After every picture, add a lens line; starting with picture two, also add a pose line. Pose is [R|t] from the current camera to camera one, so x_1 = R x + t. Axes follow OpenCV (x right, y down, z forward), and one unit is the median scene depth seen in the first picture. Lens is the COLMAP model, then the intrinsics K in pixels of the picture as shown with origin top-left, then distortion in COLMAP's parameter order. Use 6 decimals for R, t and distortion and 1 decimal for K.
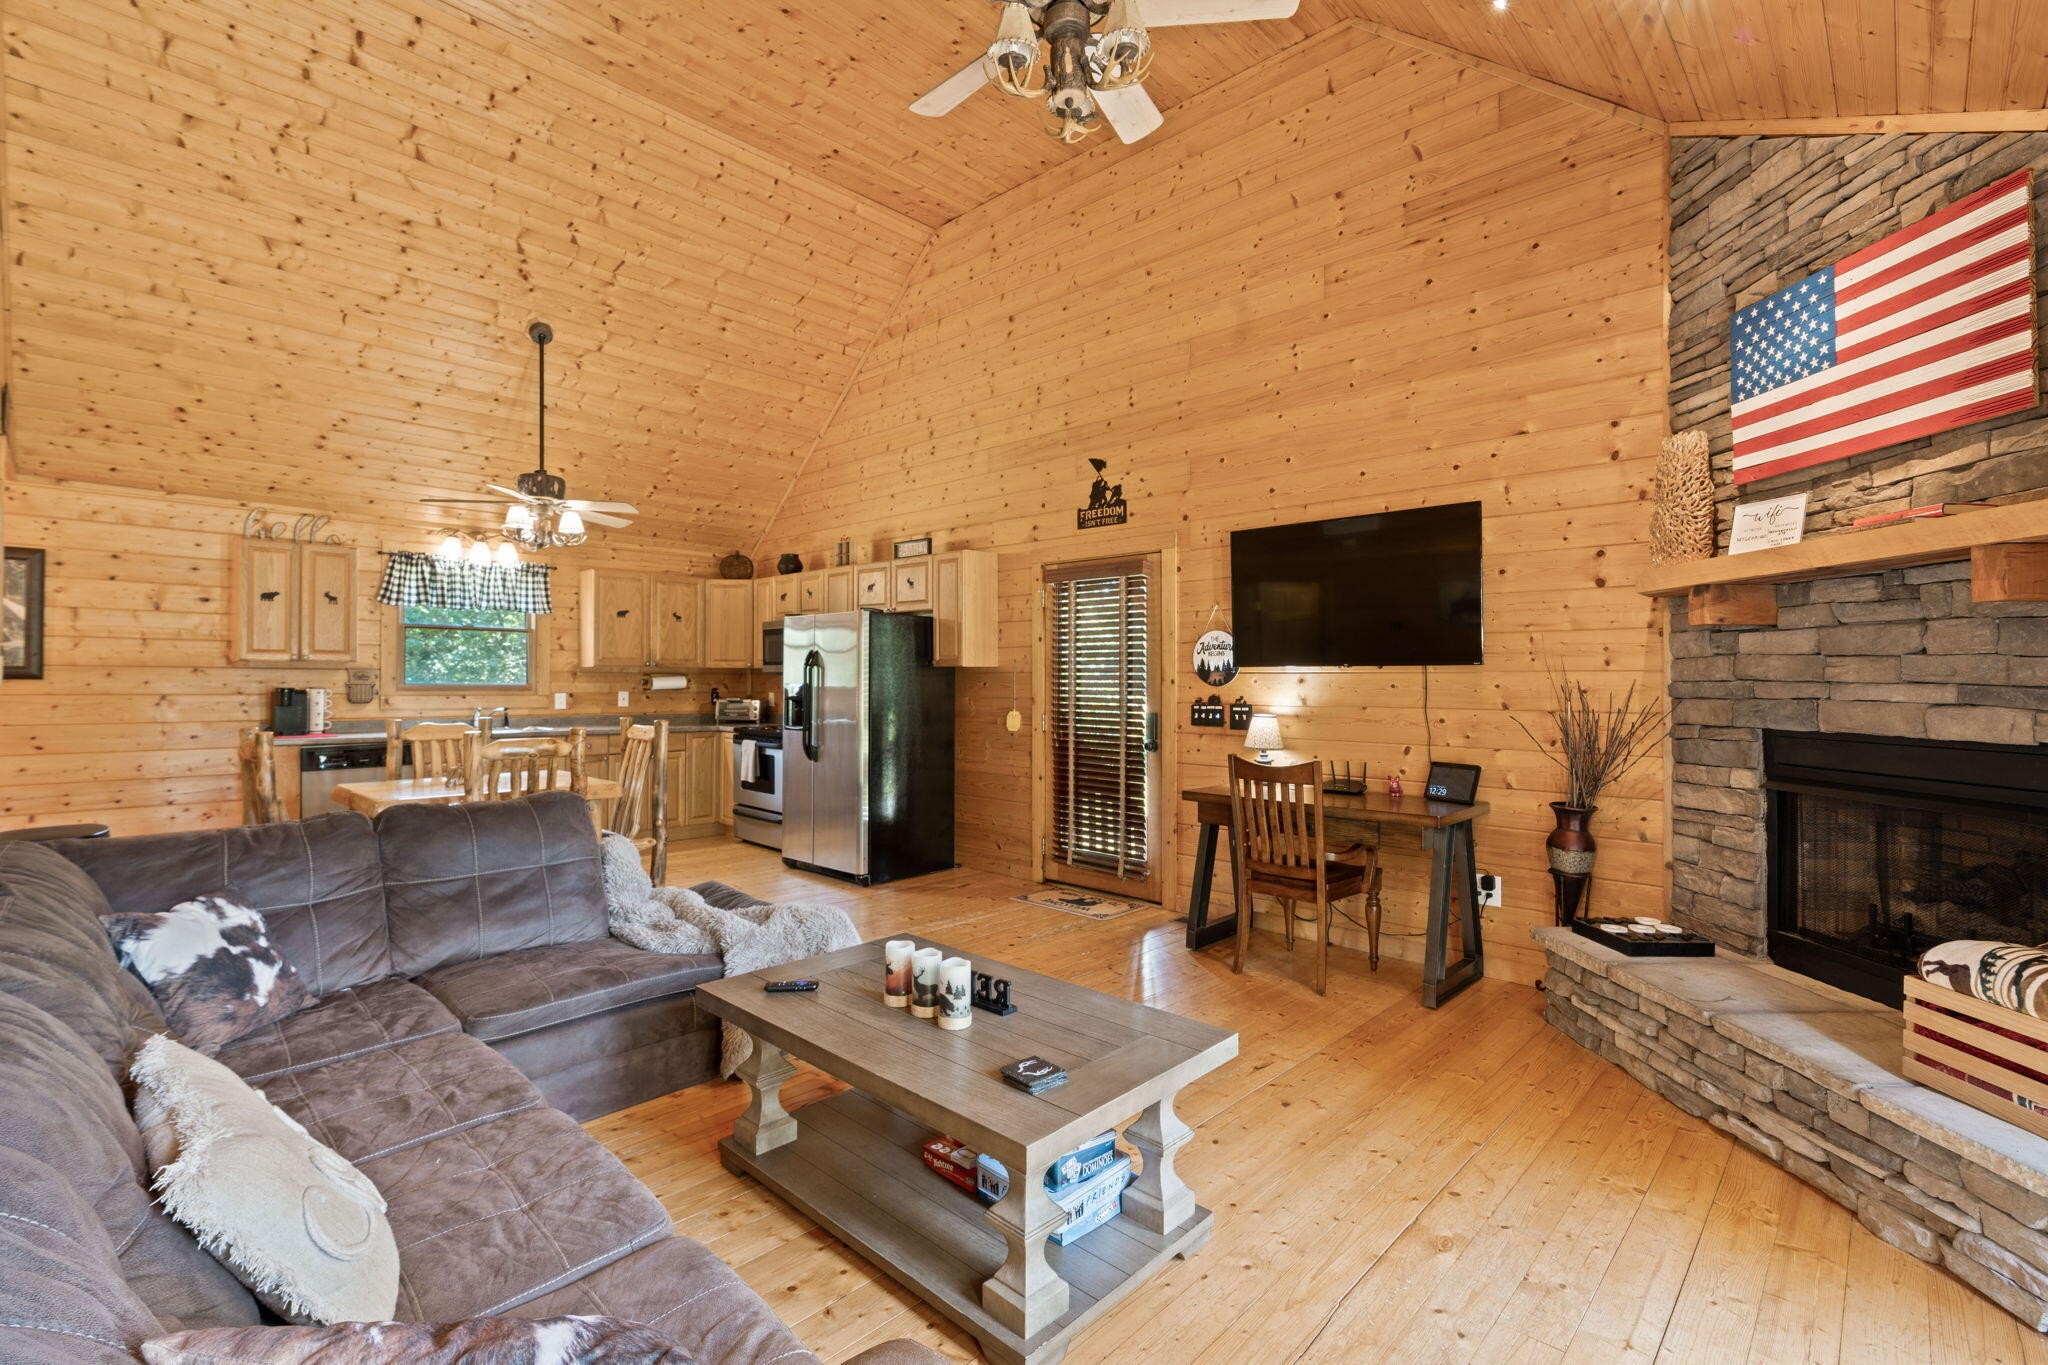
lens RADIAL K [[930.8, 0, 1042.0], [0, 930.8, 679.2], [0, 0, 1]] dist [-0.008223, 0.000838]
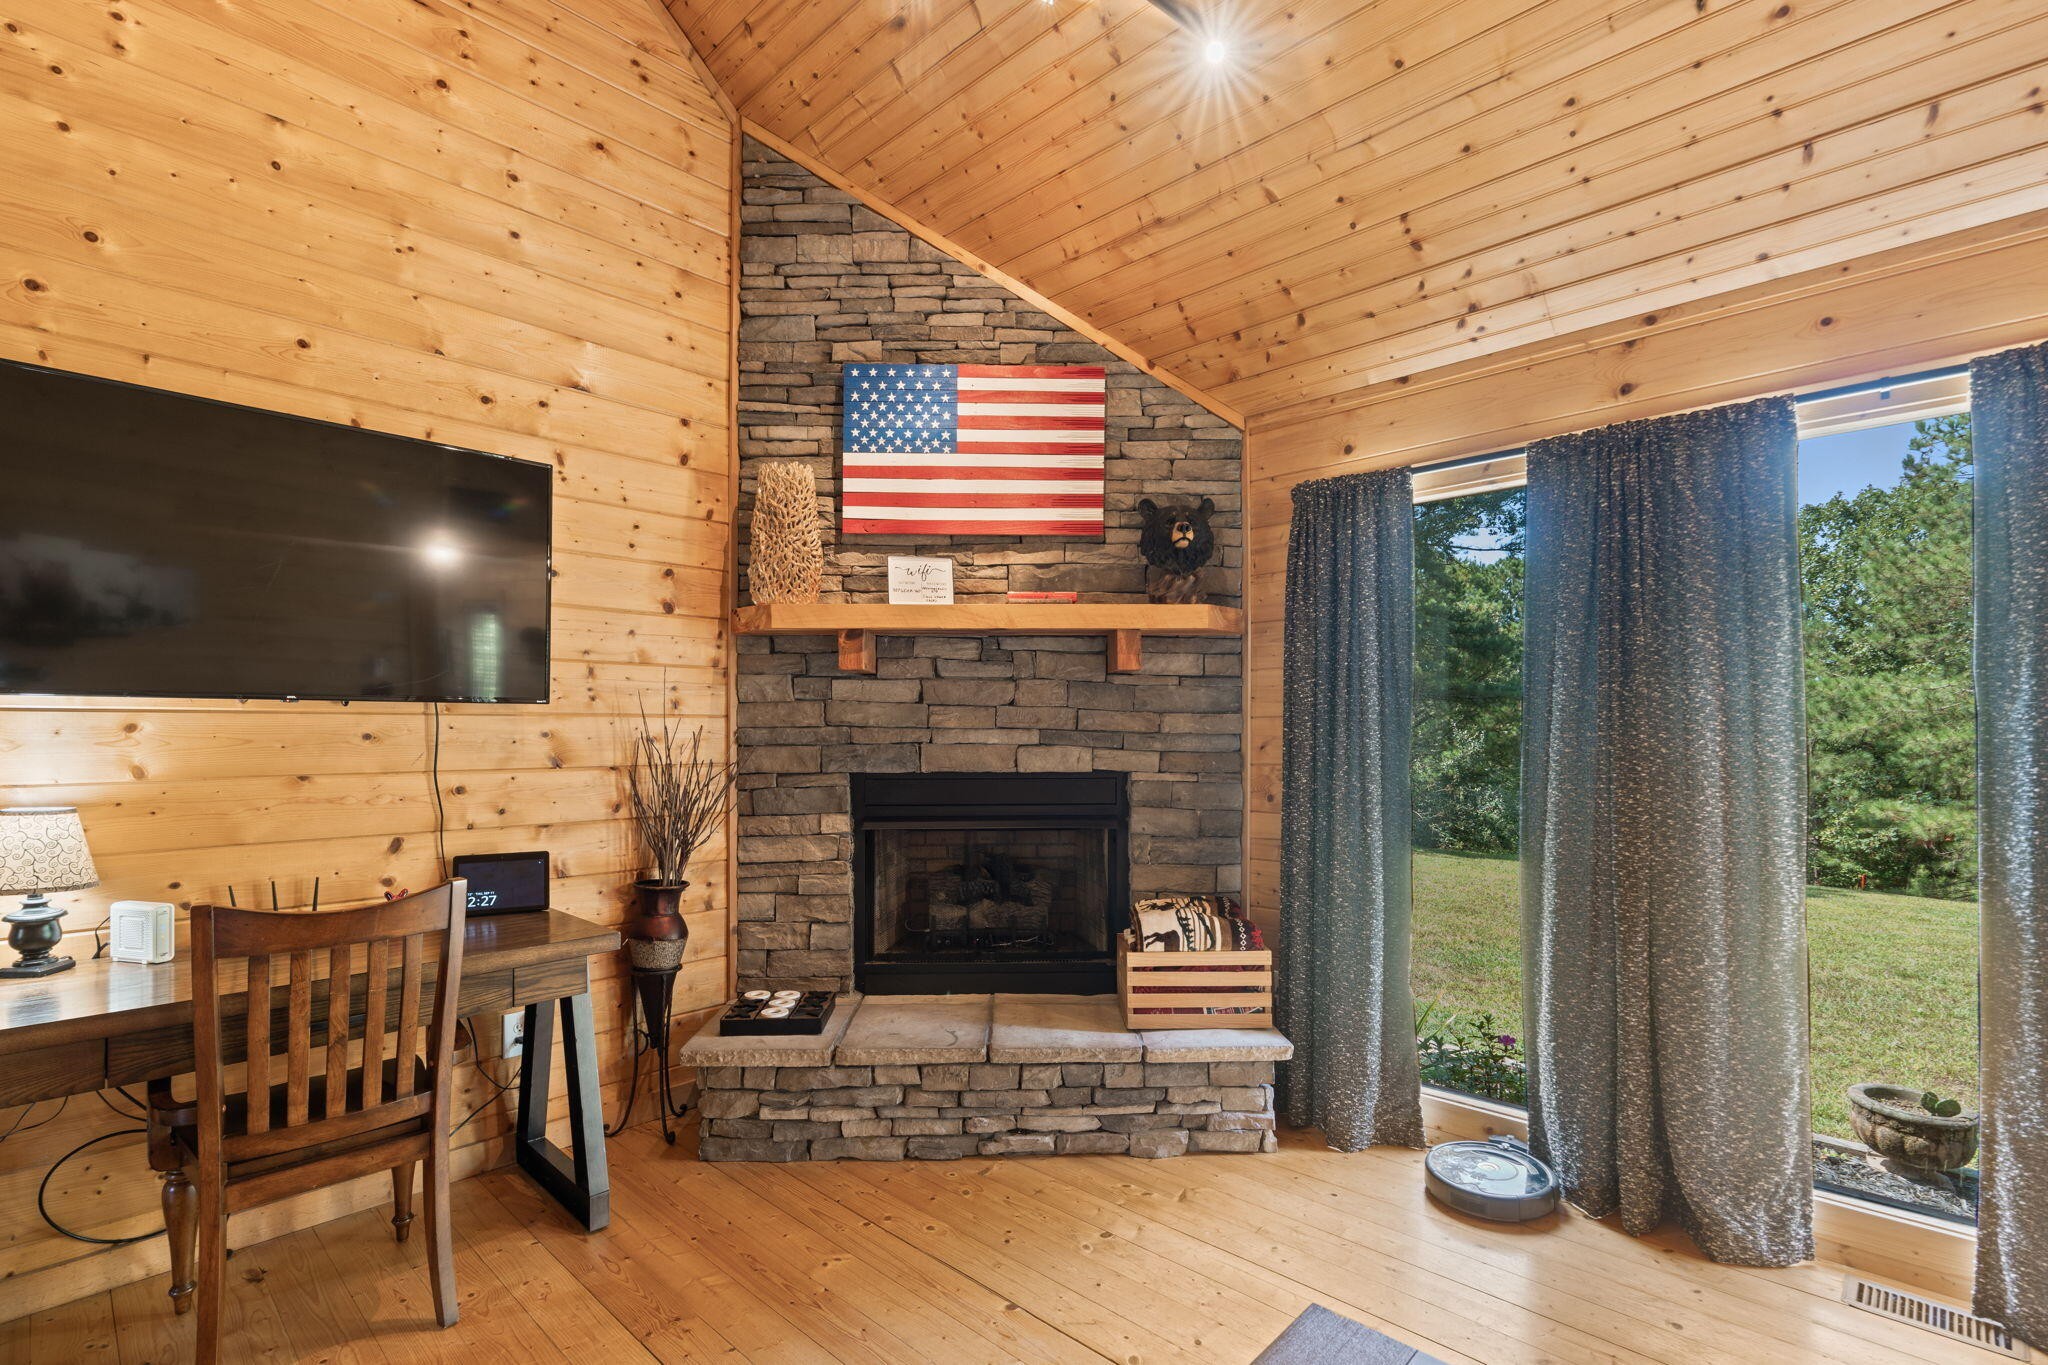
lens RADIAL K [[930.8, 0, 1057.8], [0, 930.8, 725.5], [0, 0, 1]] dist [-0.008223, 0.000838]
pose [[-0.005646, 0.001016, 0.999984, -0.290693], [-0.000831, 0.999999, -0.001021, 0.001132], [-0.999984, -0.000837, -0.005645, 0.848348]]
